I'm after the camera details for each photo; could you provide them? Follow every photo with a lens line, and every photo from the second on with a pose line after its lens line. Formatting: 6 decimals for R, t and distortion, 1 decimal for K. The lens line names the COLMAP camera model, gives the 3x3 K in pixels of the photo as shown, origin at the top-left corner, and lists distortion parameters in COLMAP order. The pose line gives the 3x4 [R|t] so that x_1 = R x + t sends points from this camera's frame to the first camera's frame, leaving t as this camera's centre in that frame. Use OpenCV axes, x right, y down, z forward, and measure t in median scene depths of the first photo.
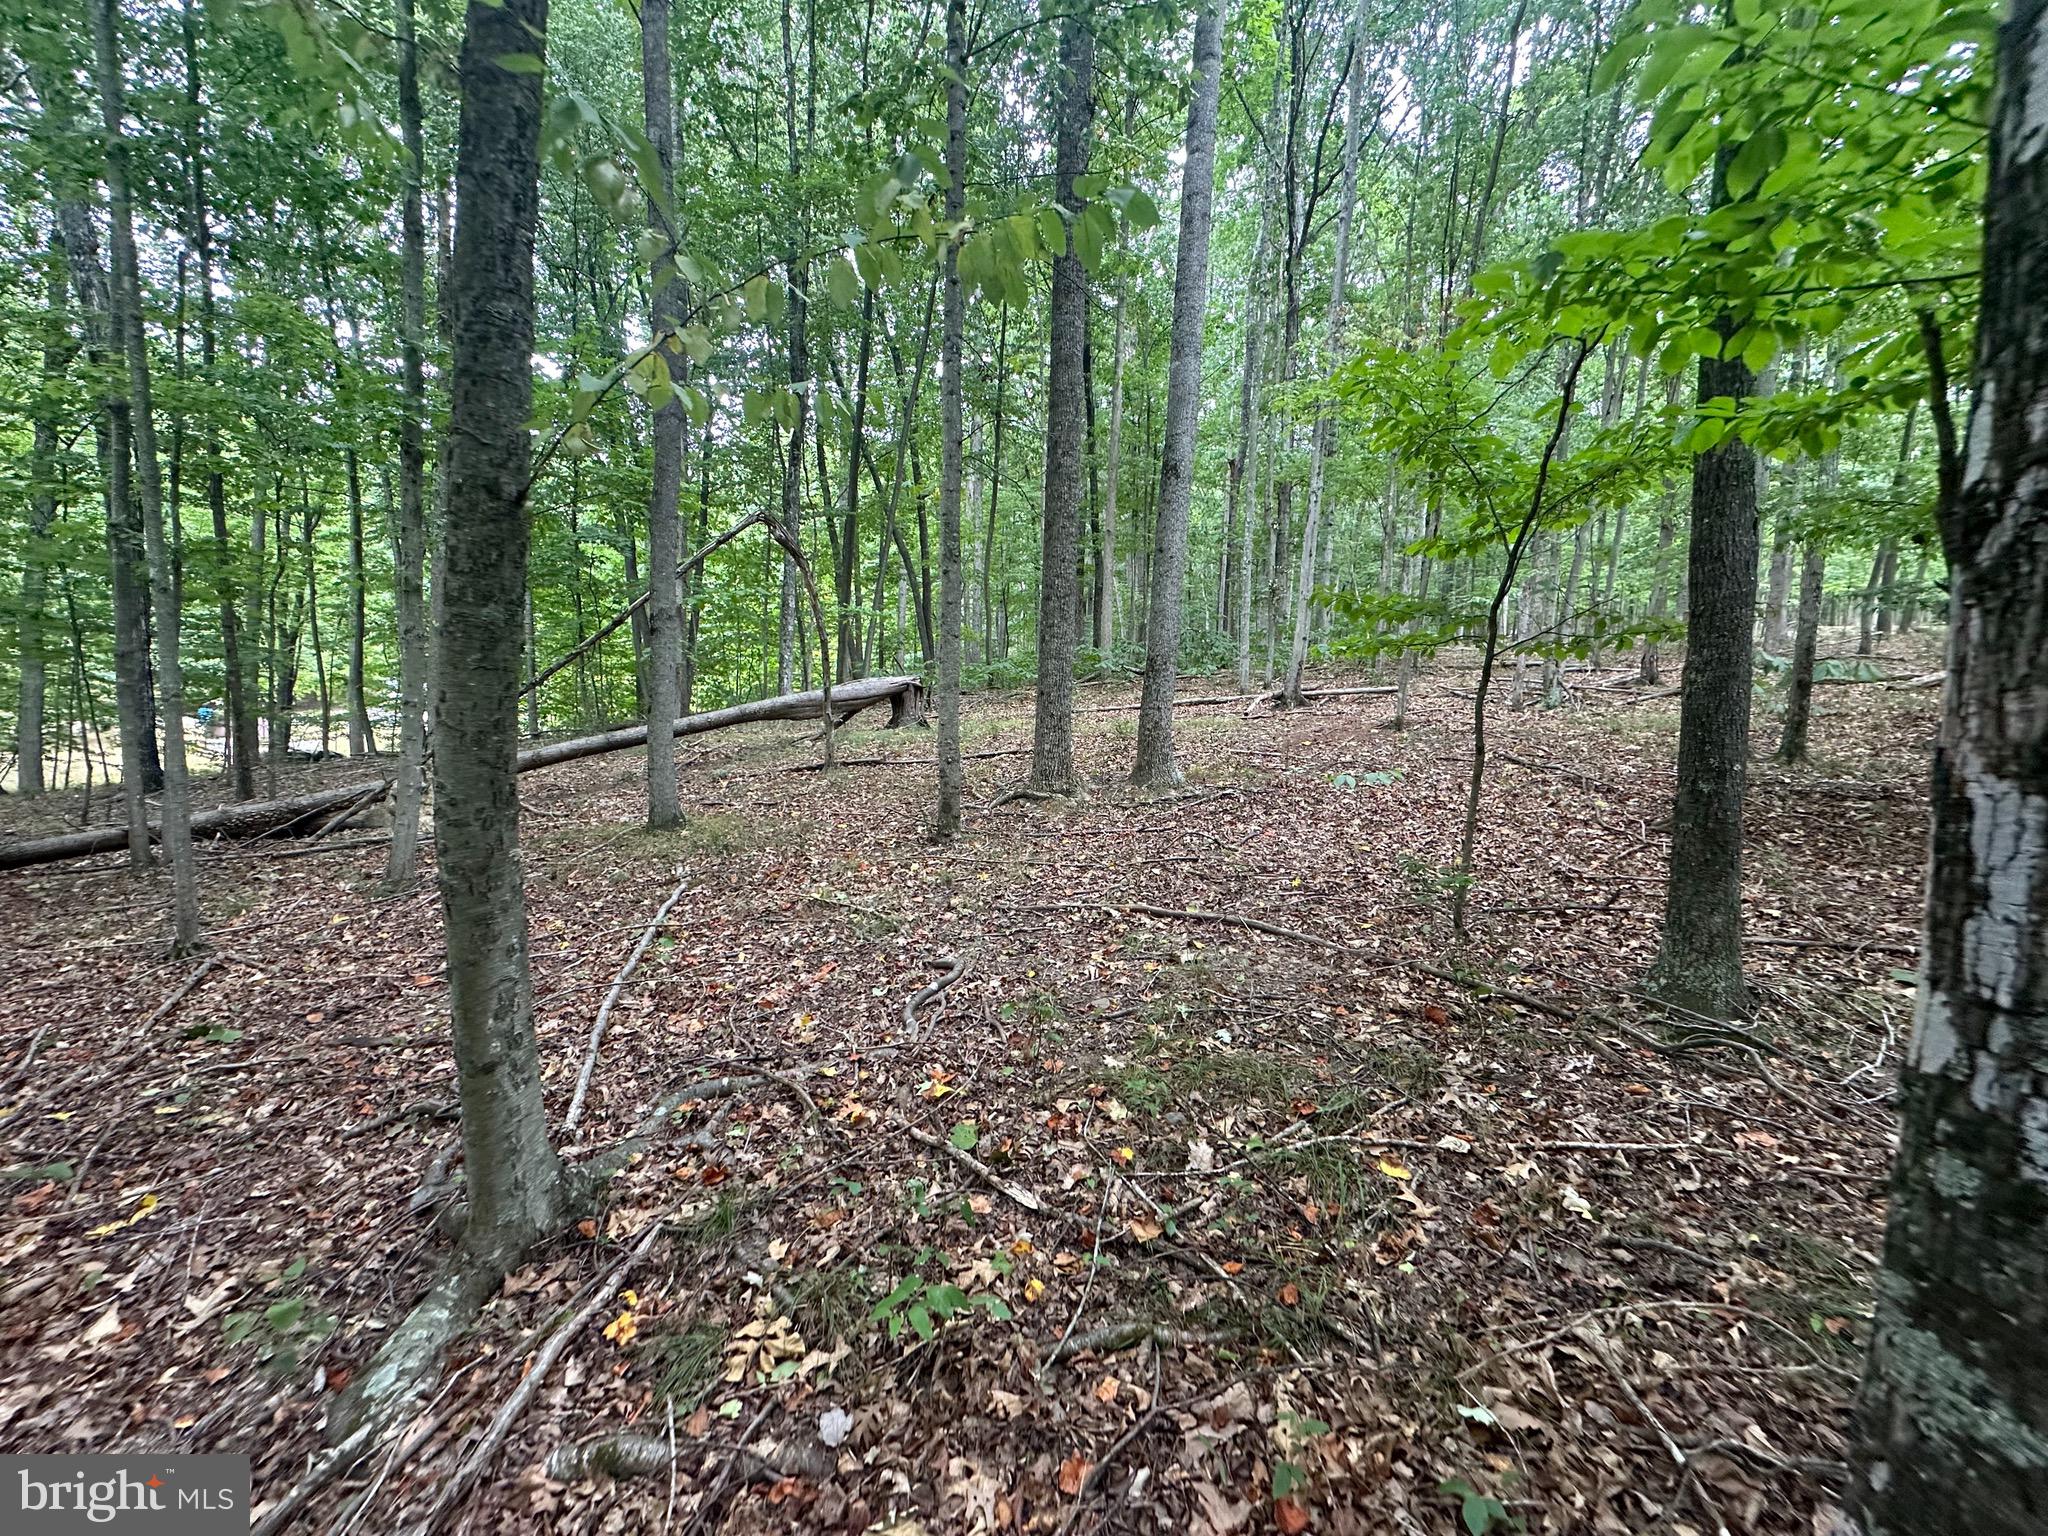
lens RADIAL K [[821.9, 0, 1023.2], [0, 821.9, 769.9], [0, 0, 1]] dist [0.000272, 0.000316]
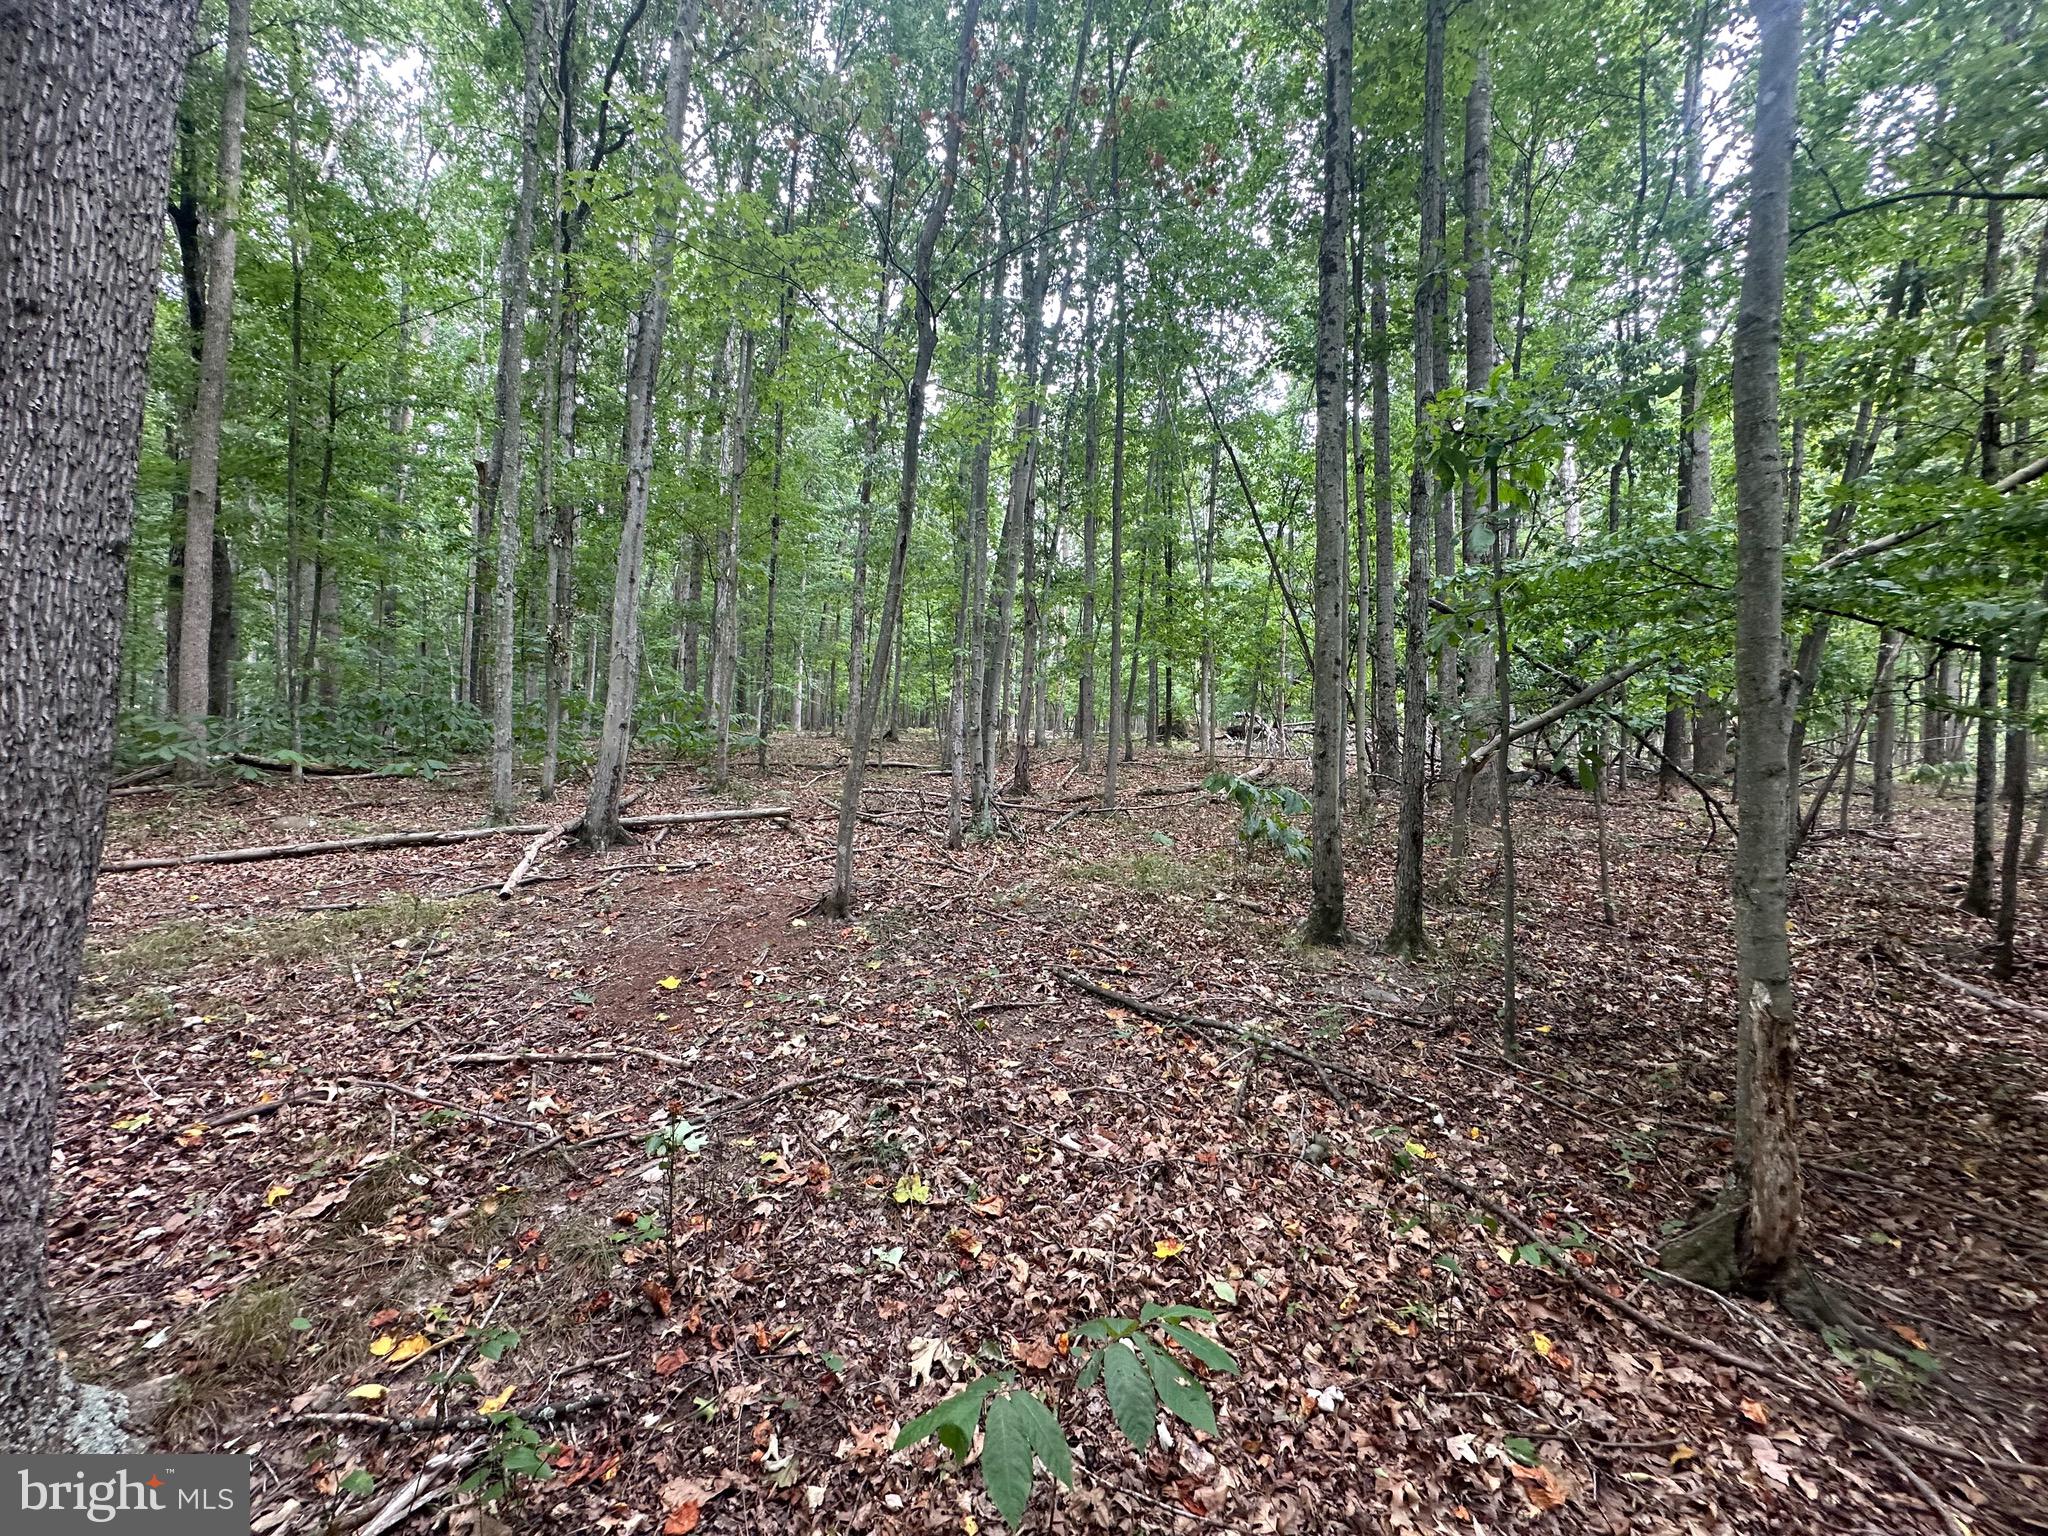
lens RADIAL K [[821.9, 0, 1025.6], [0, 821.9, 770.4], [0, 0, 1]] dist [0.000272, 0.000316]
pose [[0.679999, 0.010886, 0.733133, 0.093676], [0.058741, 0.995867, -0.069271, -0.058857], [-0.730857, 0.090169, 0.676549, 0.335380]]
